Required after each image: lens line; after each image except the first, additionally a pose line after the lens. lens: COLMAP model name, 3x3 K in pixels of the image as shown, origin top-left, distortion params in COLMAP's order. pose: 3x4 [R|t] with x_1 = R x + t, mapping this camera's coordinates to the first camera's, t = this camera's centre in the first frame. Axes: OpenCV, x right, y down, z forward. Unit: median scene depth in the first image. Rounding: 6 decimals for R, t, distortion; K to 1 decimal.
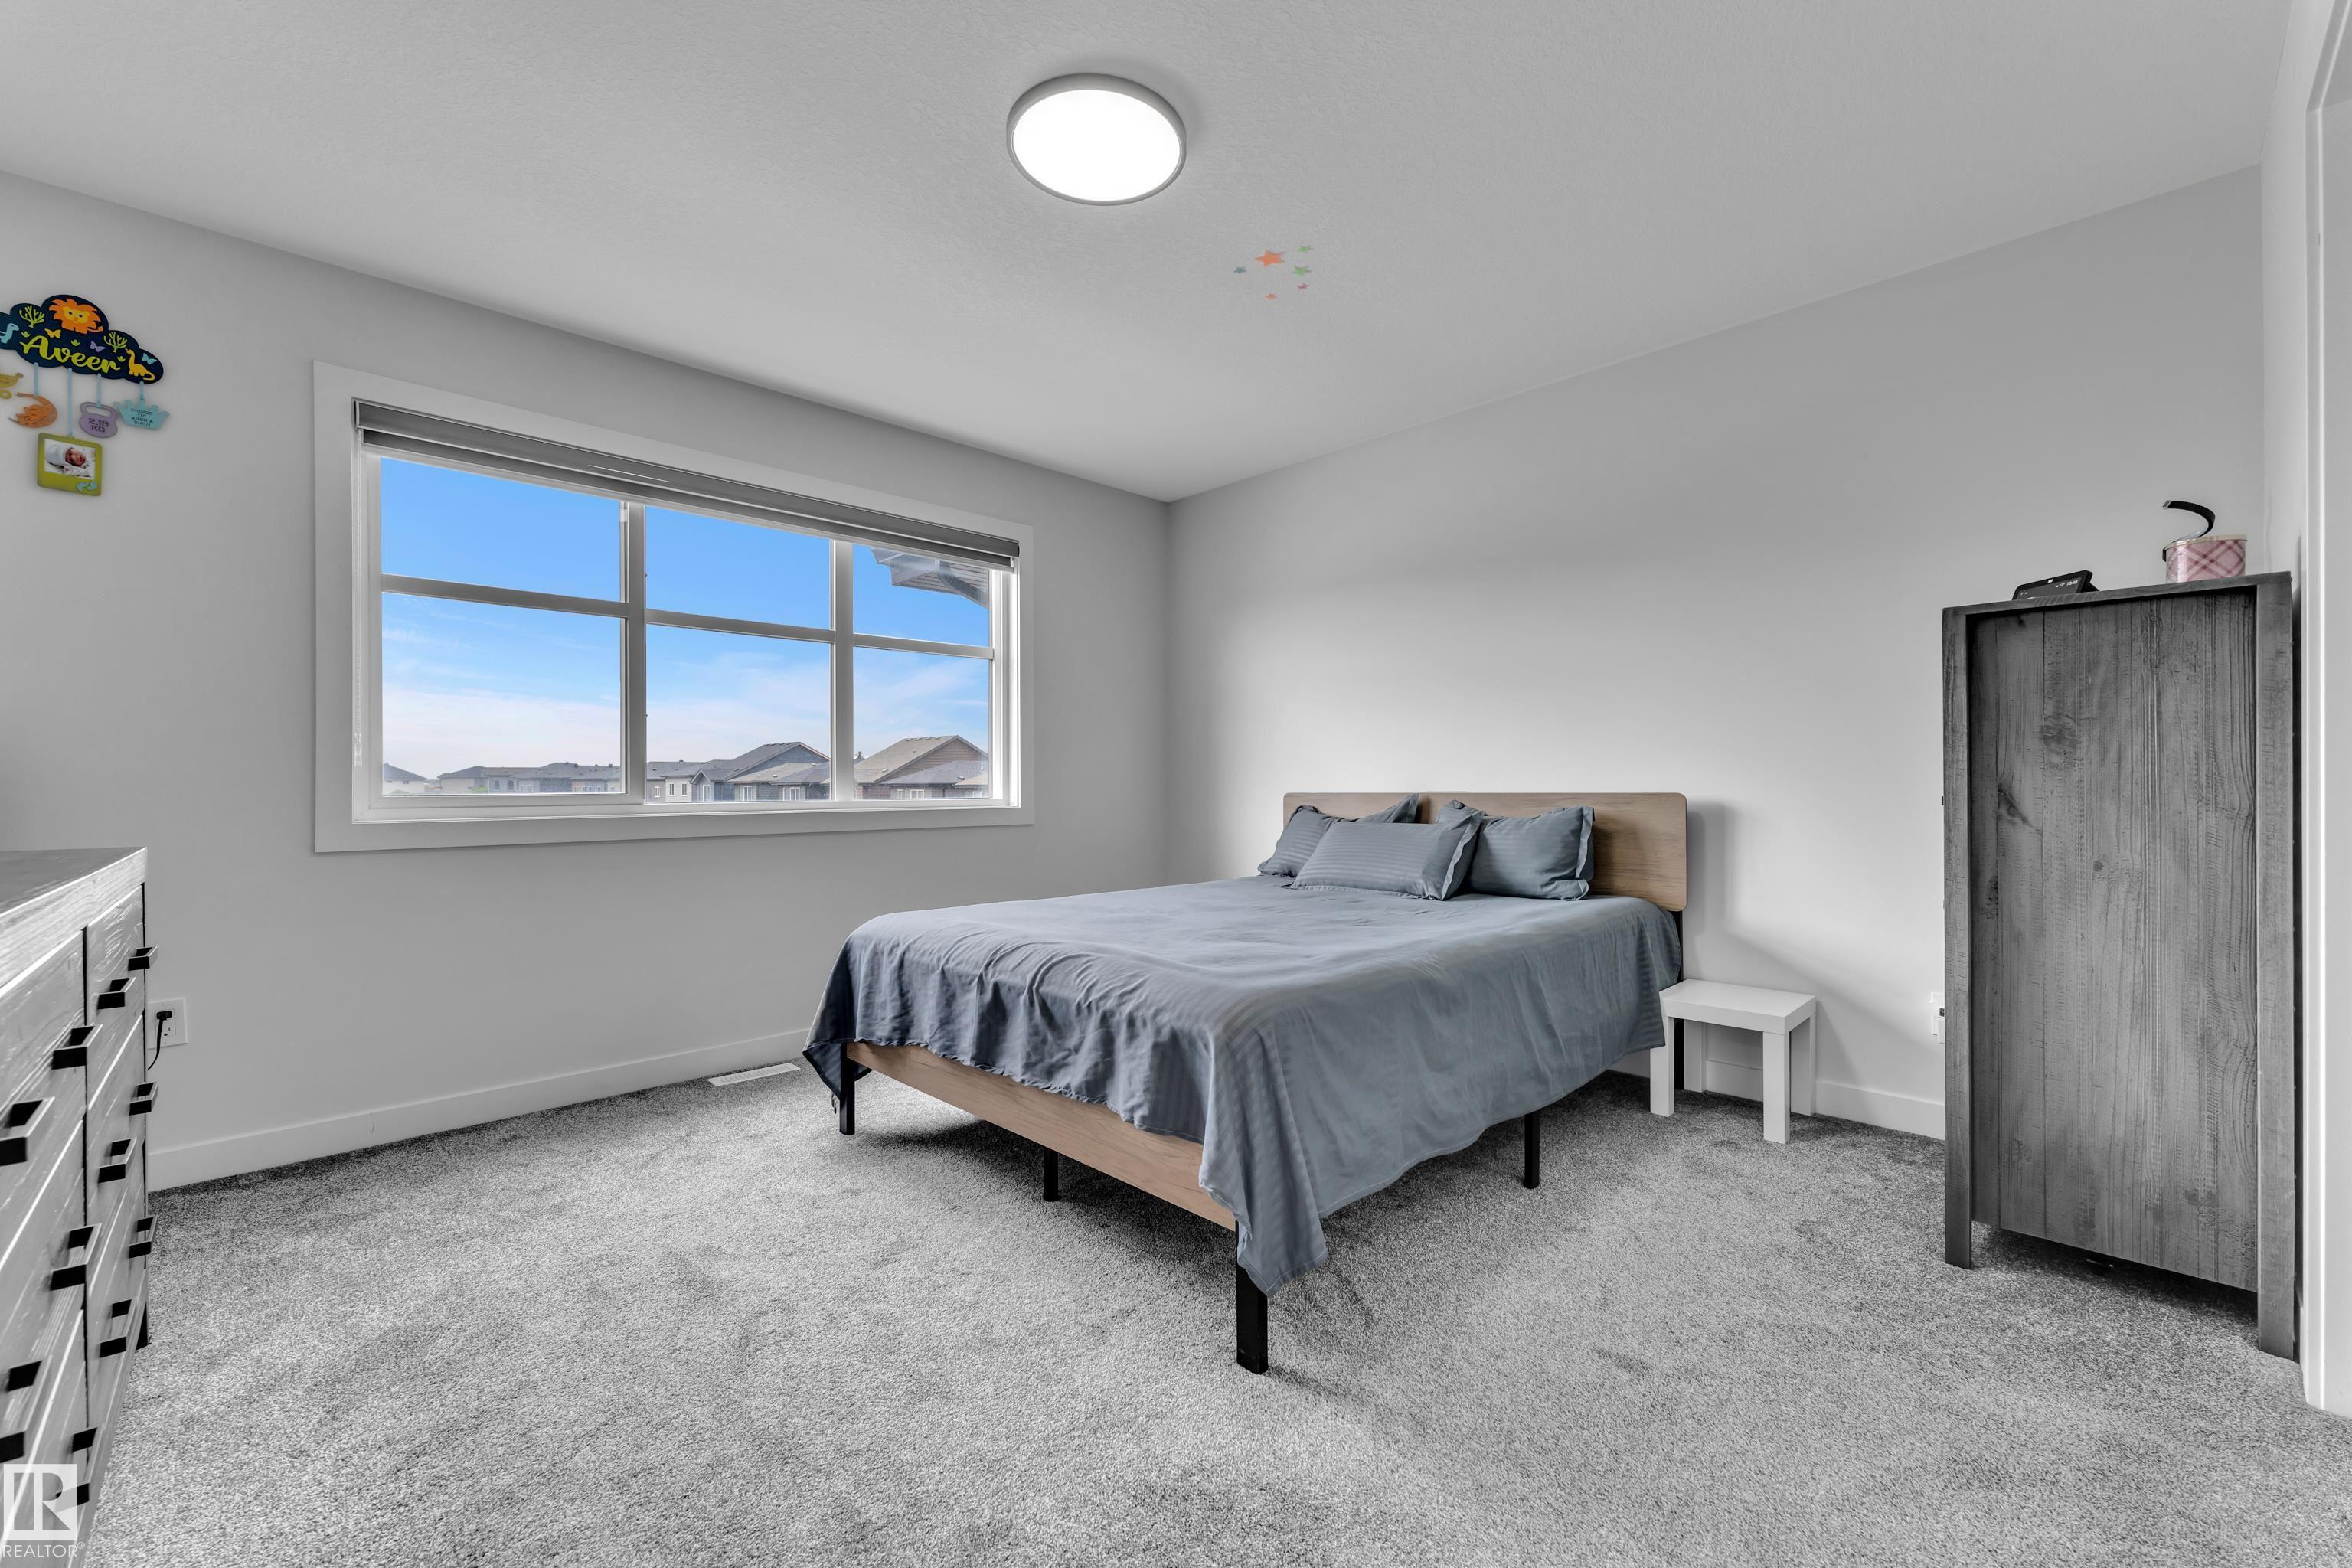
lens RADIAL K [[940.8, 0, 1174.3], [0, 940.8, 785.3], [0, 0, 1]] dist [0.001768, 0.000031]
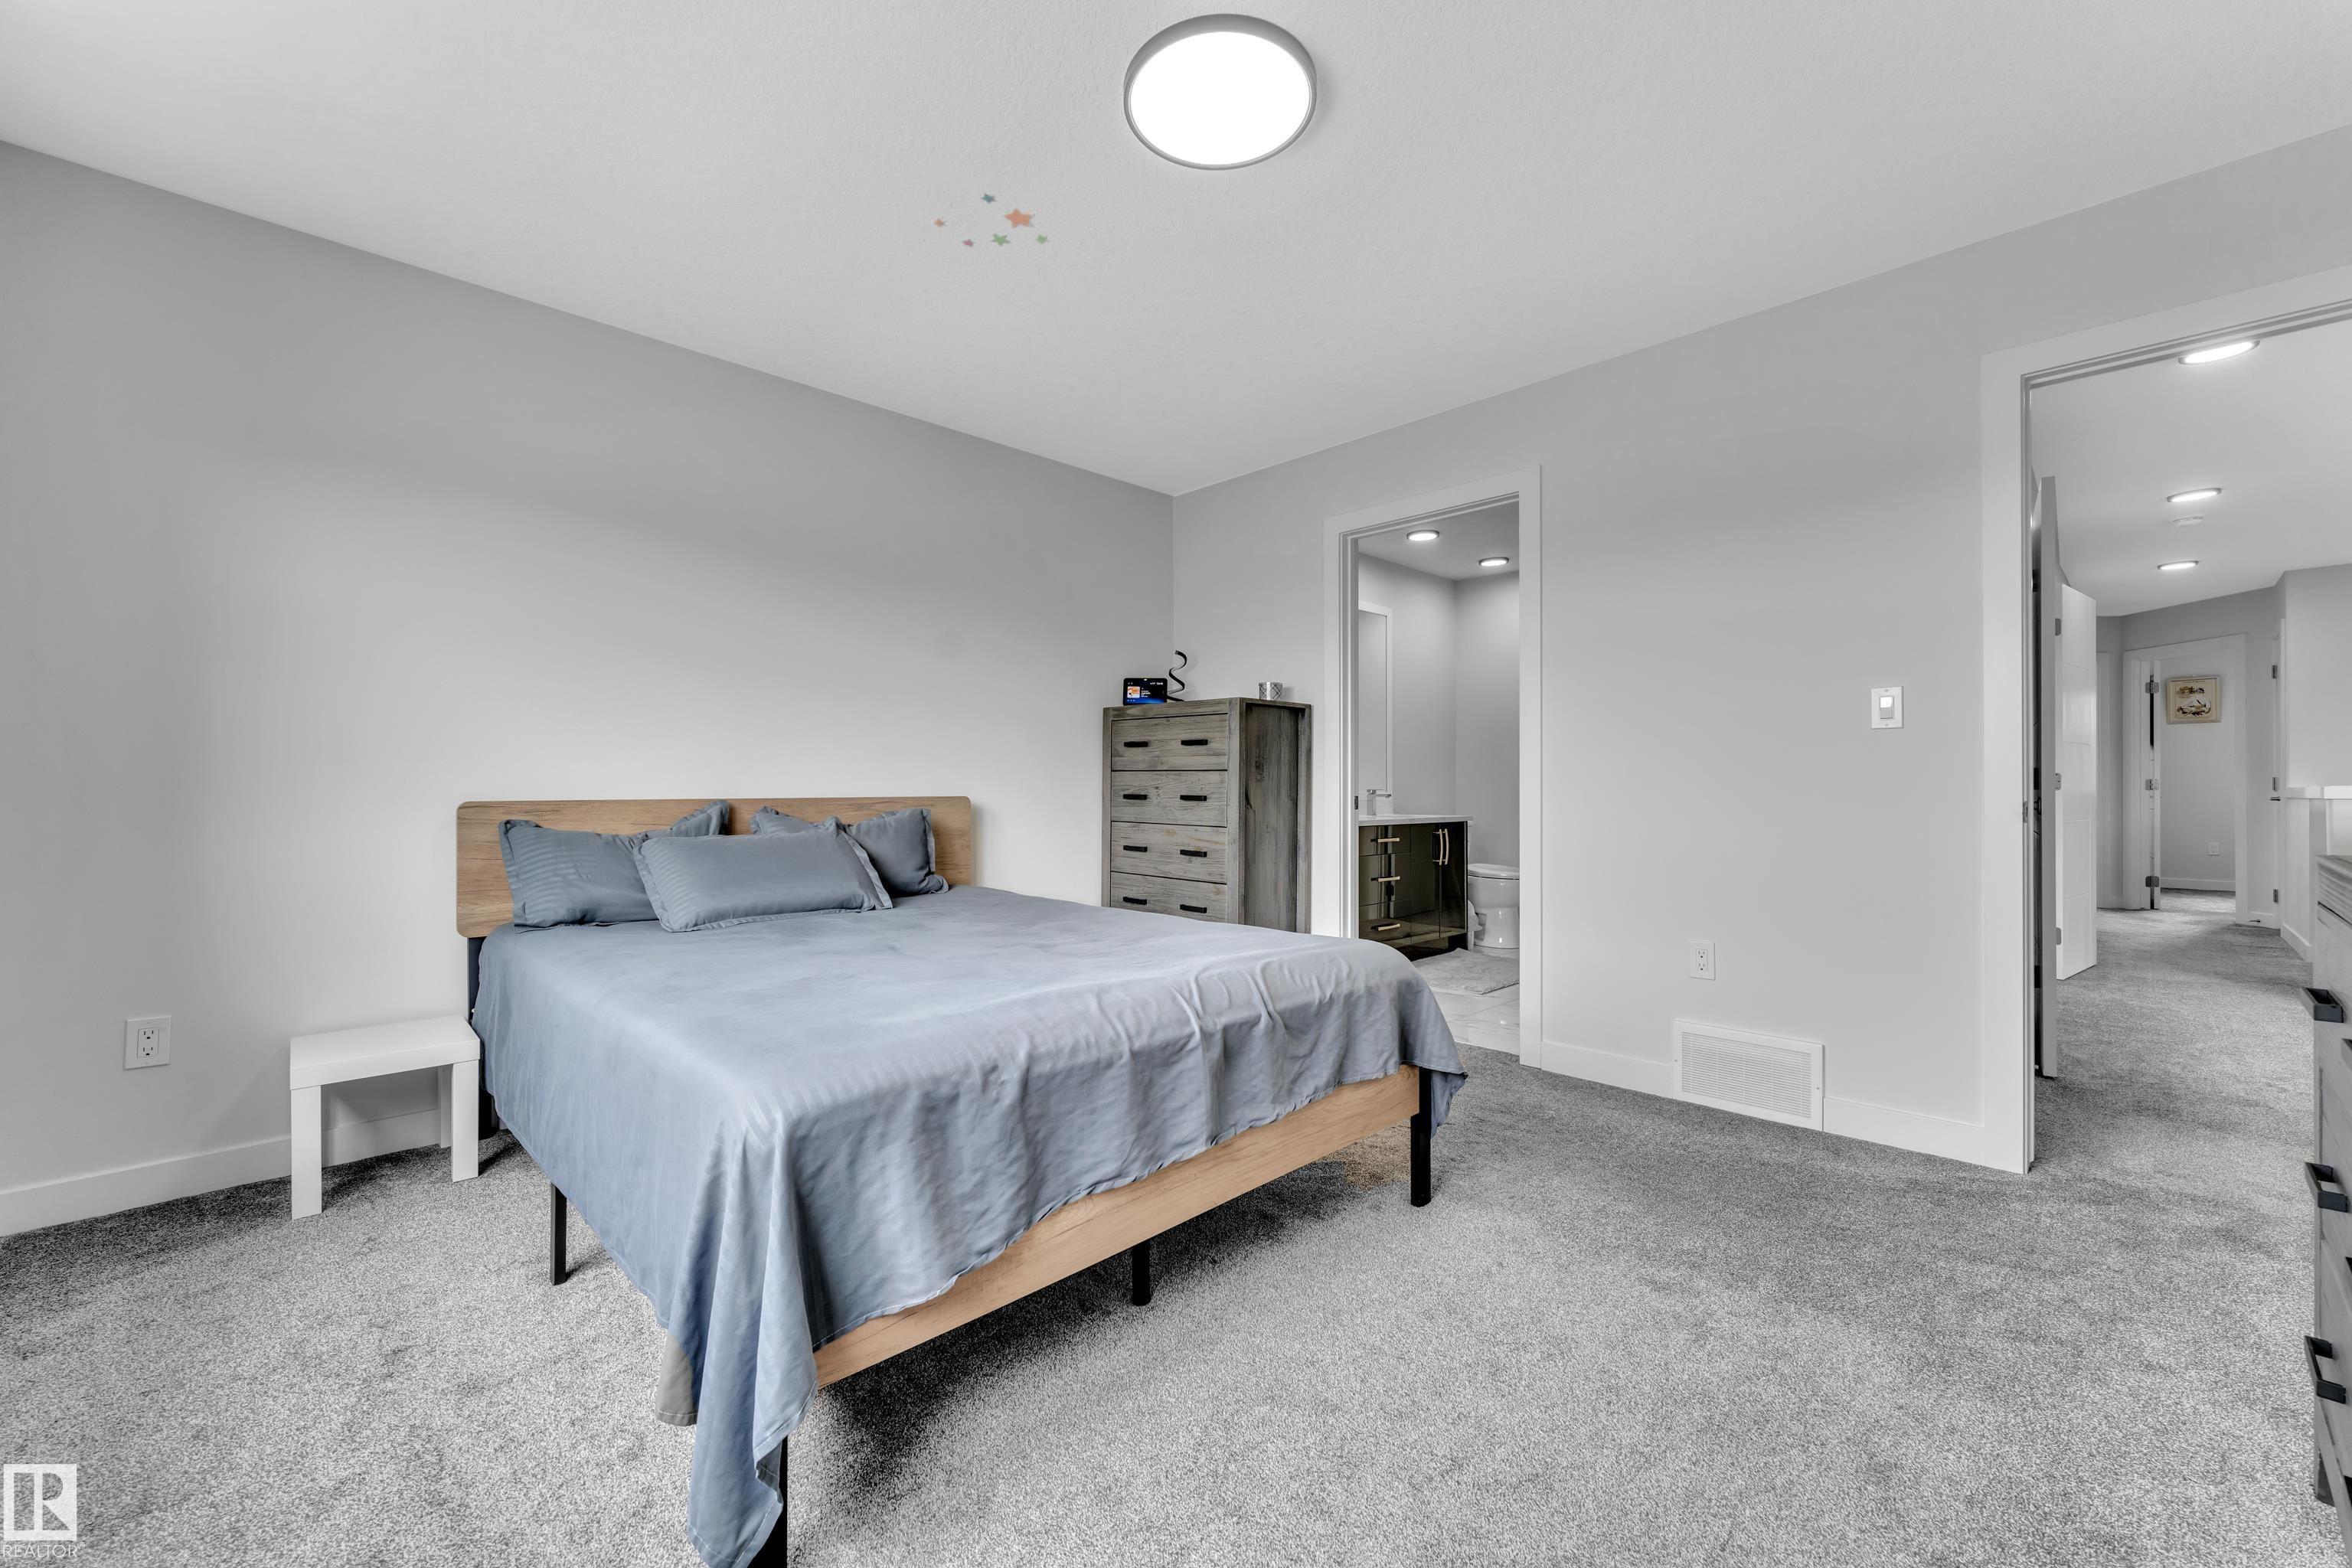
lens RADIAL K [[940.8, 0, 1169.6], [0, 940.8, 781.7], [0, 0, 1]] dist [0.001768, 0.000031]
pose [[0.011779, 0.007574, 0.999902, -0.880049], [0.004834, 0.999959, -0.007632, 0.002534], [-0.999919, 0.004923, 0.011742, 0.906947]]
